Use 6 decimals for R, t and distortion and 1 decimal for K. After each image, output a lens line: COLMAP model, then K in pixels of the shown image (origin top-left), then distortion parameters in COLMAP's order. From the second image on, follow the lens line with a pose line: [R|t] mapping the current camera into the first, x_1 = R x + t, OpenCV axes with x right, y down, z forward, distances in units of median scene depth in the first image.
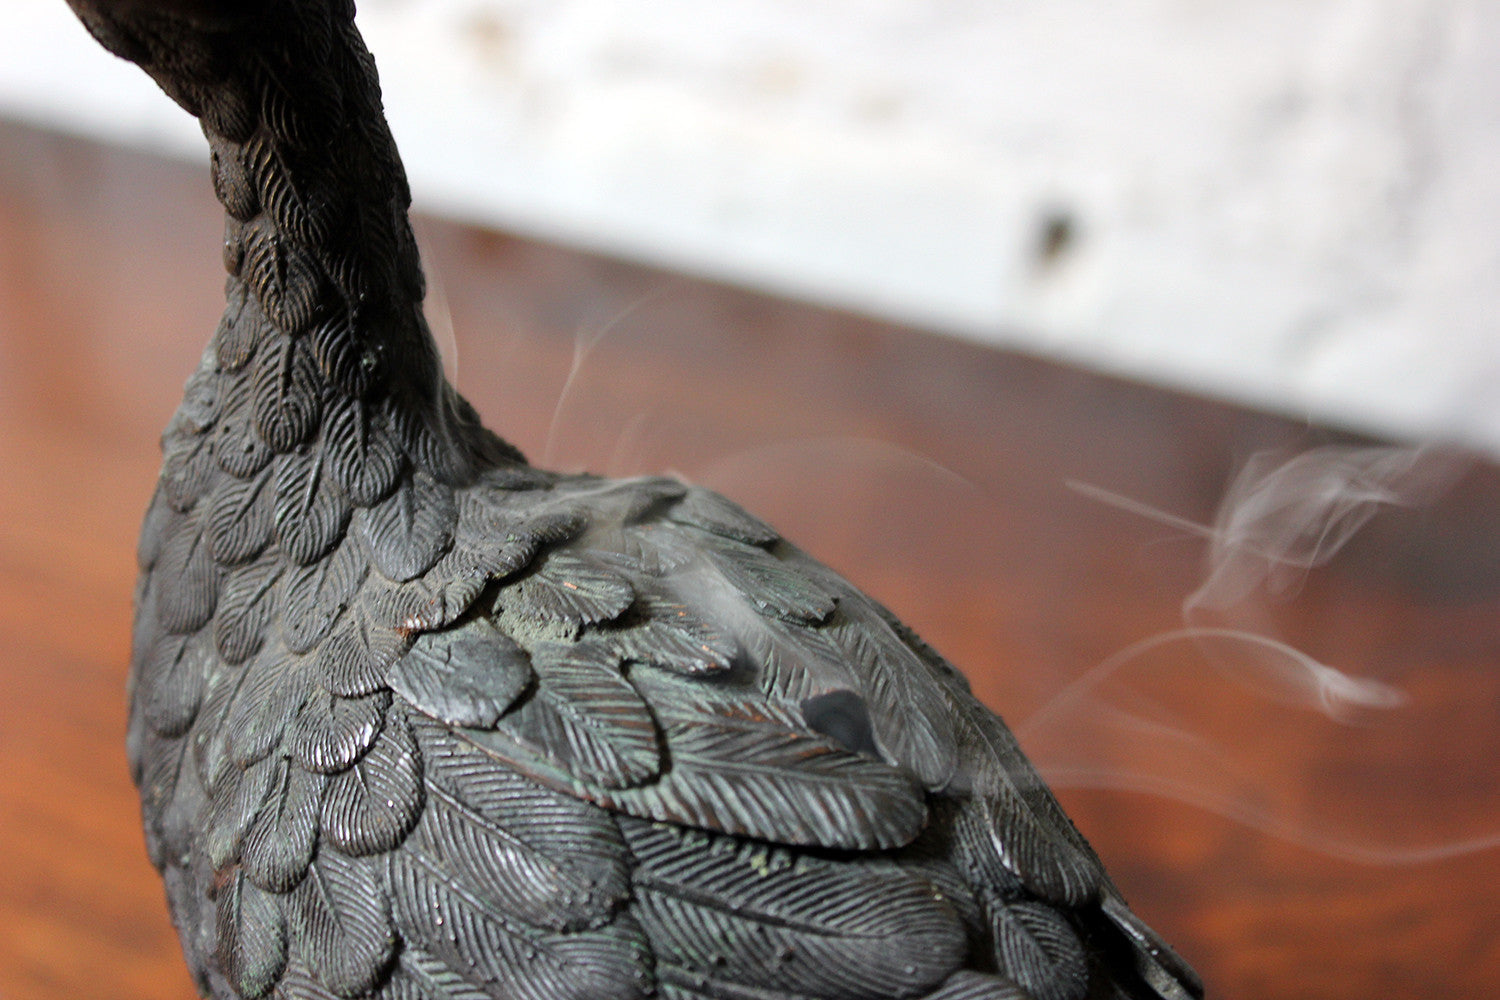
lens RADIAL K [[2568.6, 0, 750.0], [0, 2568.6, 500.0], [0, 0, 1]] dist [-0.012766, 0.115615]
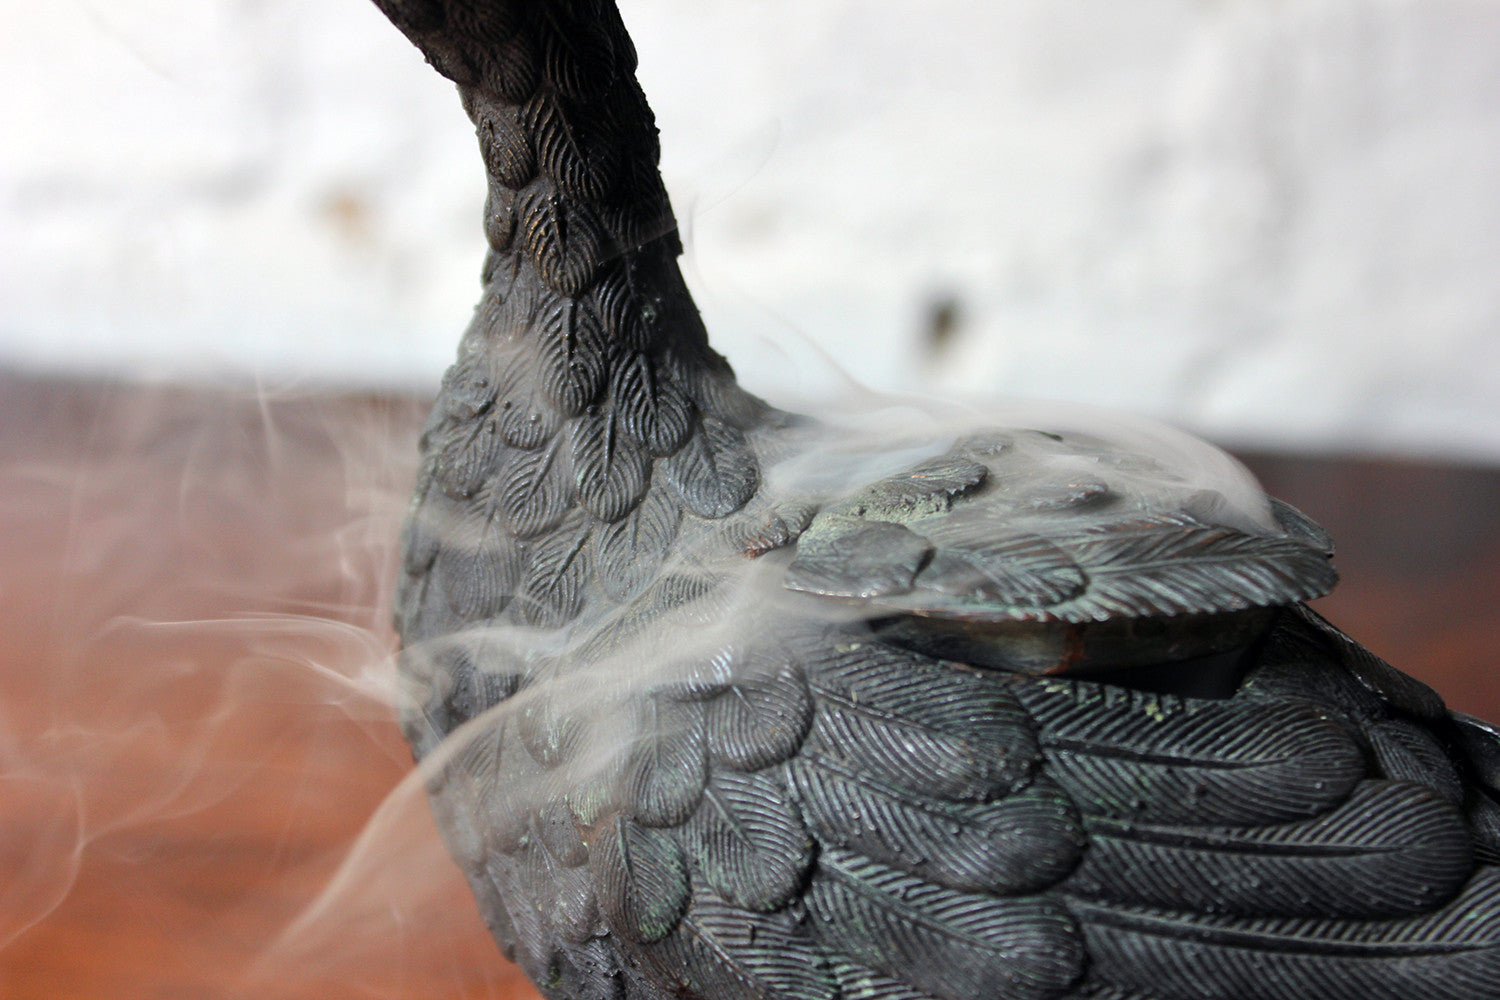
lens RADIAL K [[2568.6, 0, 750.0], [0, 2568.6, 500.0], [0, 0, 1]] dist [-0.012766, 0.115615]
pose [[0.981035, -0.137919, 0.136195, -0.272811], [0.150679, 0.984634, -0.088269, 0.121001], [-0.121928, 0.107117, 0.986742, -0.000835]]
